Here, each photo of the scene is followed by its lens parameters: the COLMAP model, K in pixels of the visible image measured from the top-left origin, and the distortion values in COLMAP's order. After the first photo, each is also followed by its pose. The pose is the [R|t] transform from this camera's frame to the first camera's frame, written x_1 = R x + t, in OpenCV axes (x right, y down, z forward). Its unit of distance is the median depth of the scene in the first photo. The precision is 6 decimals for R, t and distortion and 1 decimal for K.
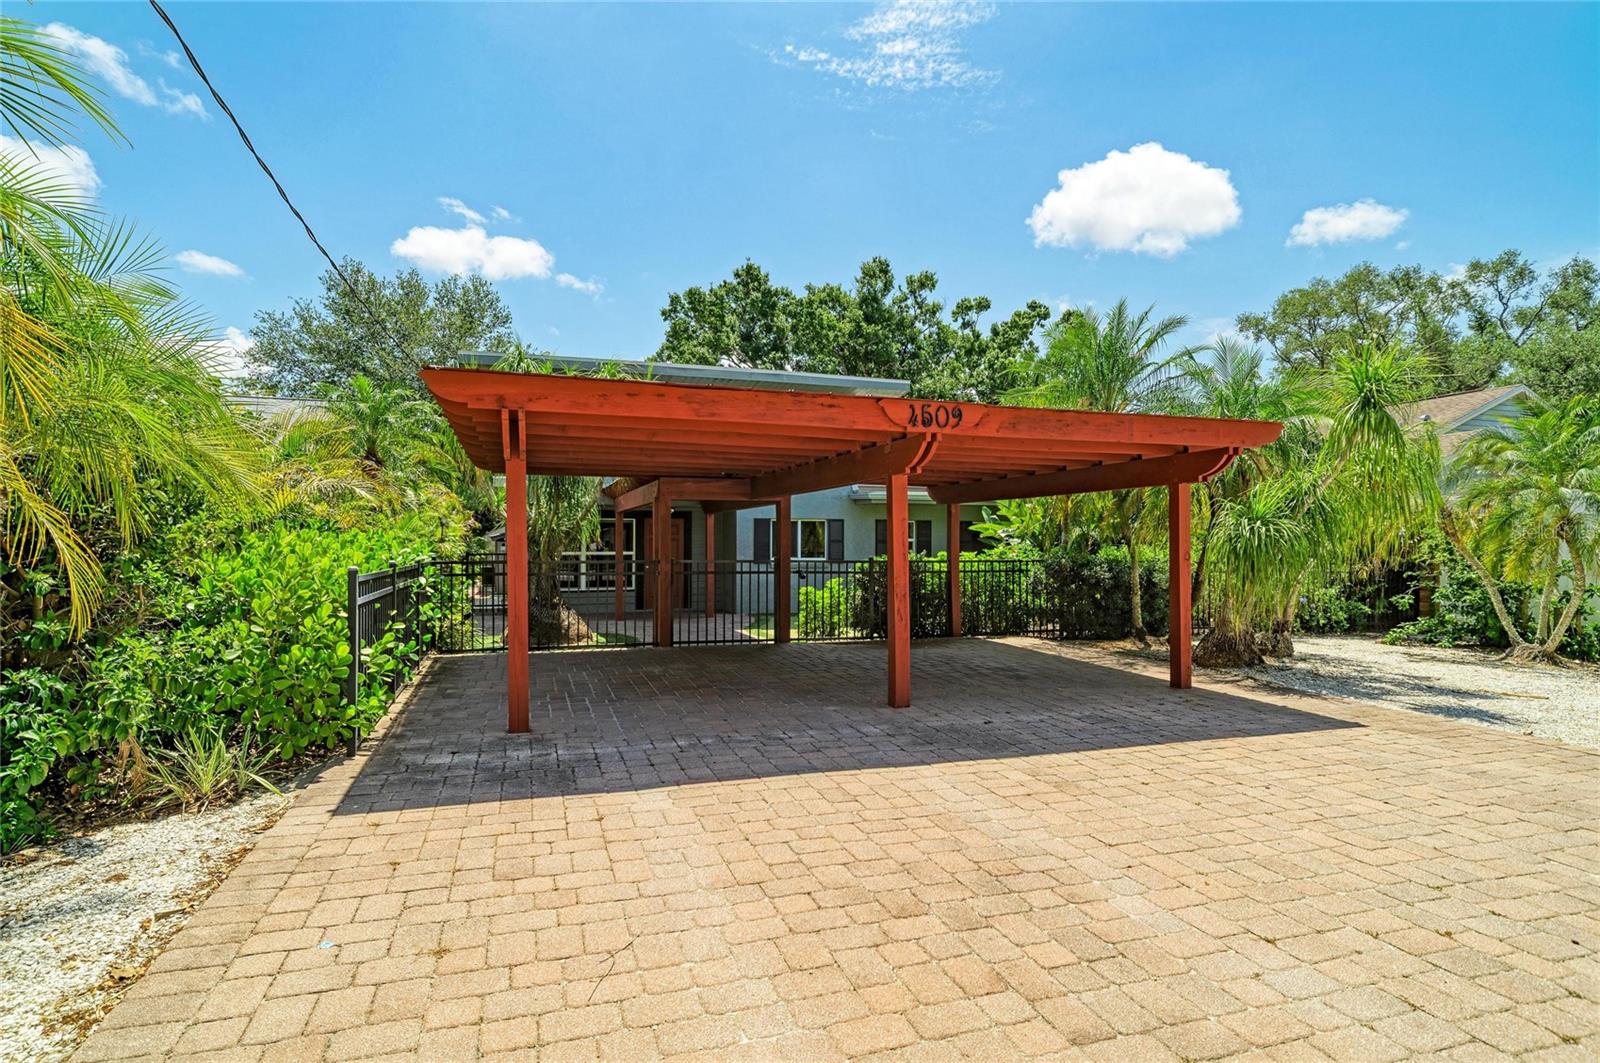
lens RADIAL K [[847.5, 0, 808.6], [0, 847.5, 540.8], [0, 0, 1]] dist [-0.002214, 0.002526]
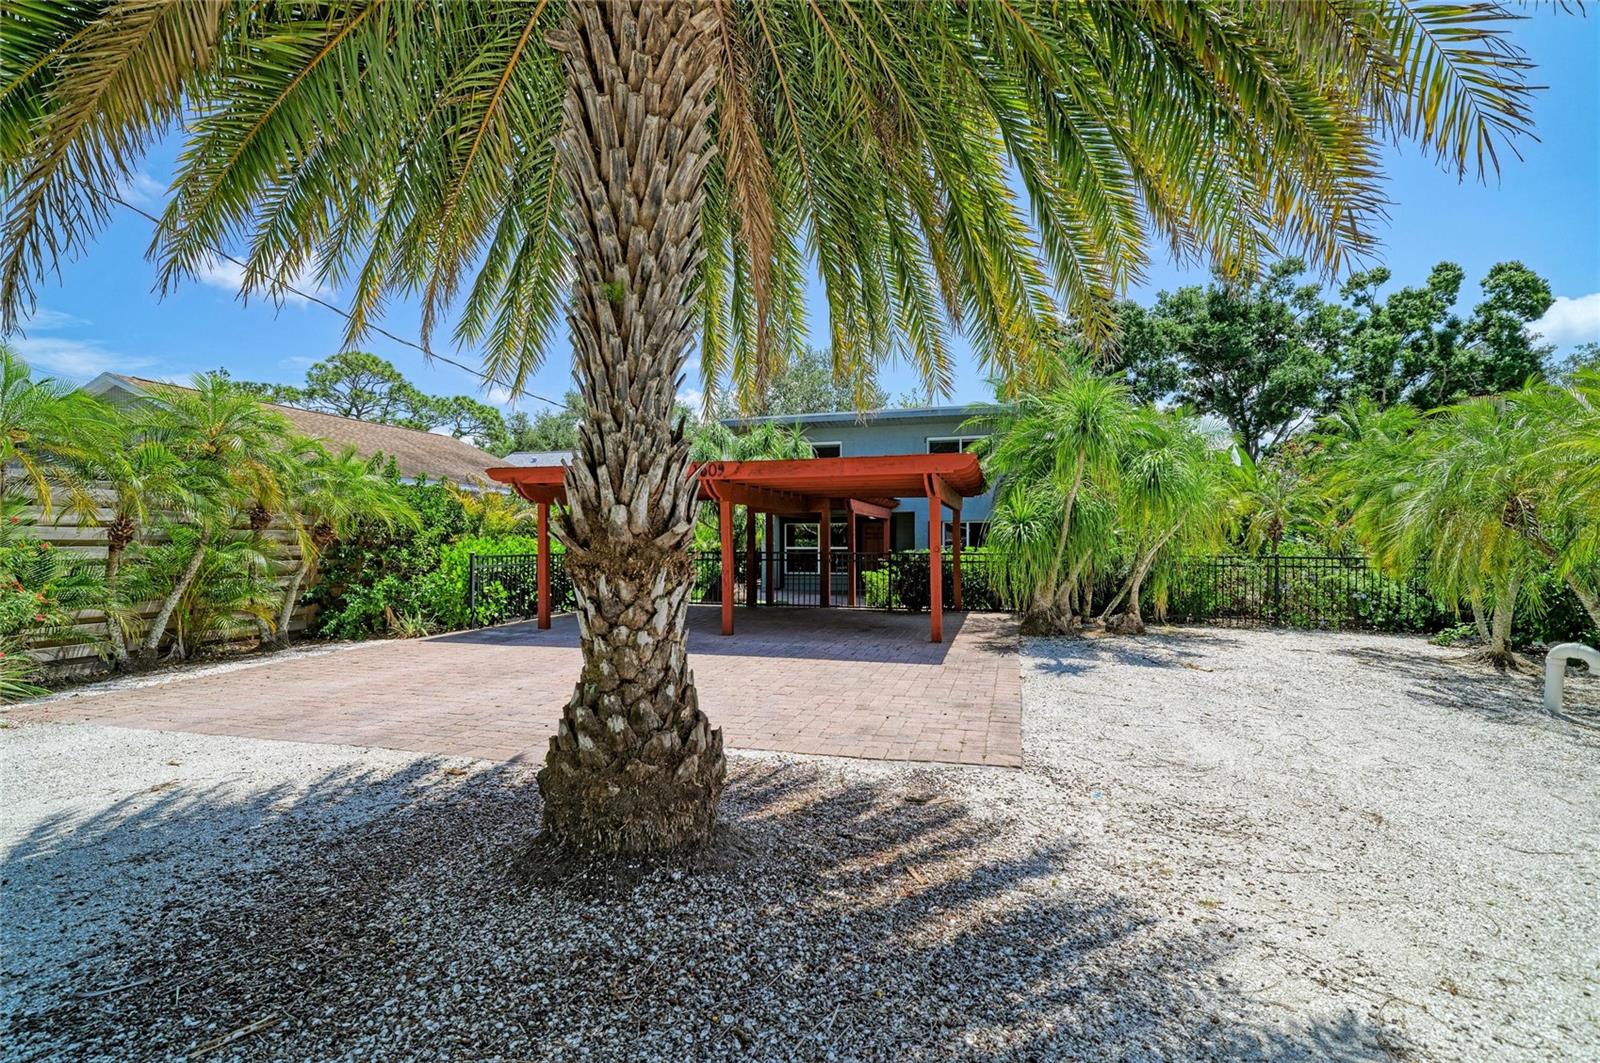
lens RADIAL K [[775.1, 0, 800.0], [0, 775.1, 531.5], [0, 0, 1]] dist [-0.003308, 0.001098]
pose [[0.824936, -0.010584, -0.565128, 0.446663], [0.005292, 0.999925, -0.011003, 0.000694], [0.565202, 0.006086, 0.824930, -0.088934]]
